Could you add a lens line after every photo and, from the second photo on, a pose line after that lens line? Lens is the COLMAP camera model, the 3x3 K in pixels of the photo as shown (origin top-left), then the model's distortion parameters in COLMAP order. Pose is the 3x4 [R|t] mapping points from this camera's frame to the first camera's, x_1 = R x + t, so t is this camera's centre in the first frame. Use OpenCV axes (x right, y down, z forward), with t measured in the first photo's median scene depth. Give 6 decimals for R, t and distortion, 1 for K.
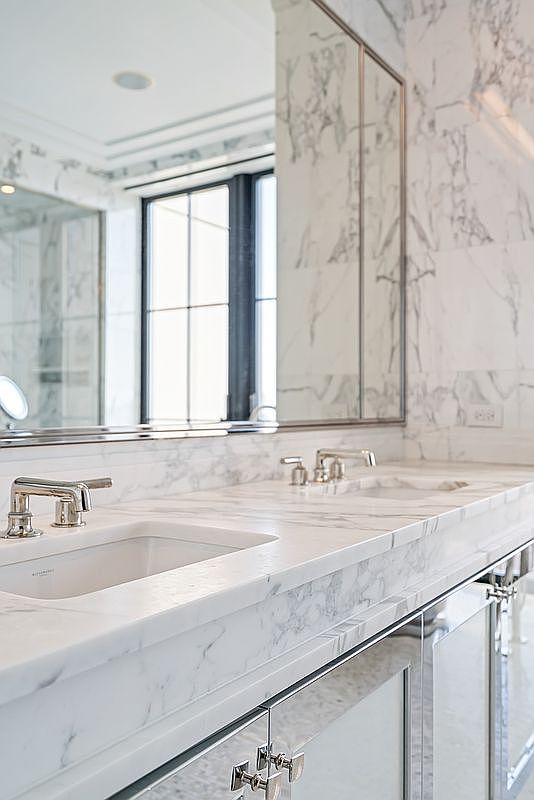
lens RADIAL K [[687.5, 0, 263.8], [0, 687.5, 393.1], [0, 0, 1]] dist [0.014311, 0.007910]
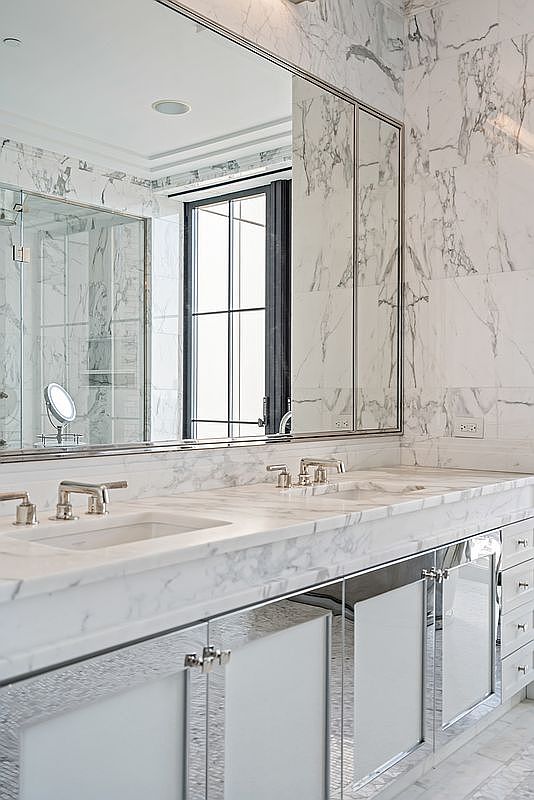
lens RADIAL K [[783.0, 0, 270.9], [0, 783.0, 397.4], [0, 0, 1]] dist [0.009419, 0.000000]
pose [[0.995594, 0.001721, -0.093750, 0.115807], [0.000382, 0.999749, 0.022412, -0.044213], [0.093765, -0.022349, 0.995343, -0.297287]]
